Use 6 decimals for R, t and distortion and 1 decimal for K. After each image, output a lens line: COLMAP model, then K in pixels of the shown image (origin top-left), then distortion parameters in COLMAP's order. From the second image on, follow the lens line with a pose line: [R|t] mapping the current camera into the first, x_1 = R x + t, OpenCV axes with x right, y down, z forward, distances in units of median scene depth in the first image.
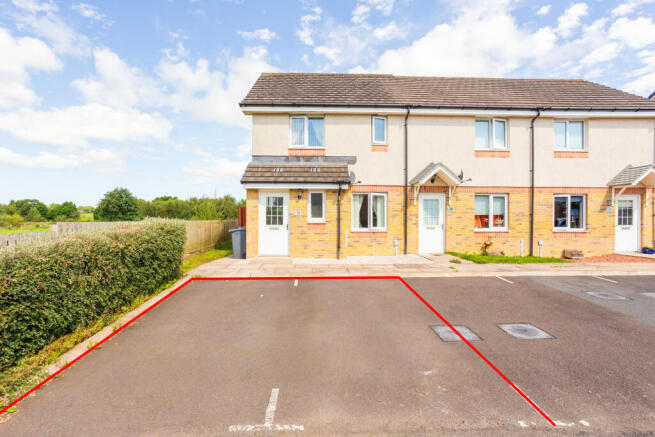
lens RADIAL K [[318.9, 0, 322.7], [0, 318.9, 219.2], [0, 0, 1]] dist [-0.042504, 0.027480]
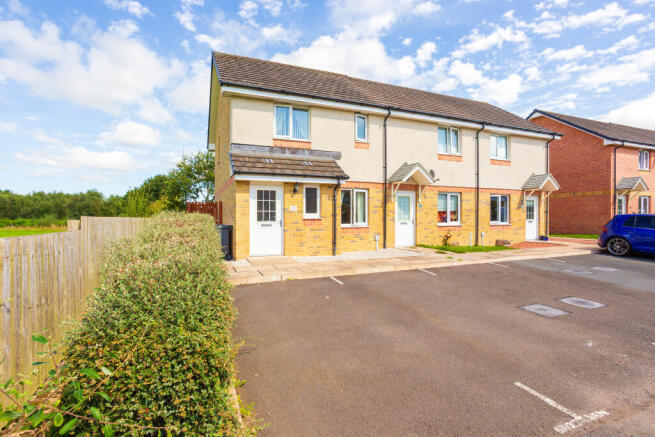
lens RADIAL K [[316.7, 0, 327.5], [0, 316.7, 218.5], [0, 0, 1]] dist [-0.052824, 0.025942]
pose [[0.935554, -0.005323, 0.353143, -0.286017], [0.004134, 0.999983, 0.004122, 0.006672], [-0.353159, -0.002396, 0.935560, 0.088286]]
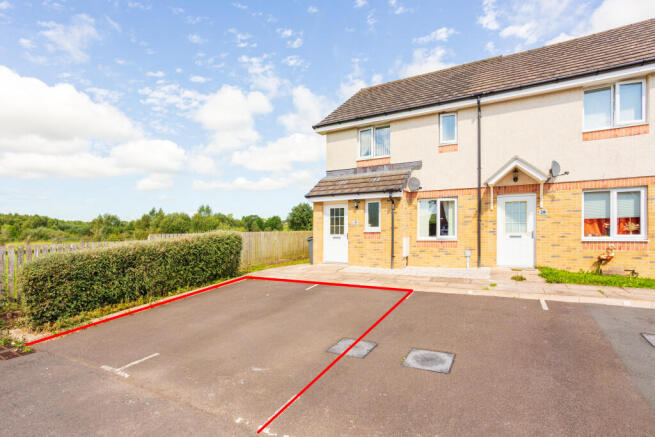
lens RADIAL K [[318.9, 0, 322.7], [0, 318.9, 219.2], [0, 0, 1]] dist [-0.042504, 0.027480]
pose [[0.857143, -0.030961, -0.514147, 0.337131], [0.017752, 0.999374, -0.030586, -0.000594], [0.514773, 0.017090, 0.857156, 0.047730]]
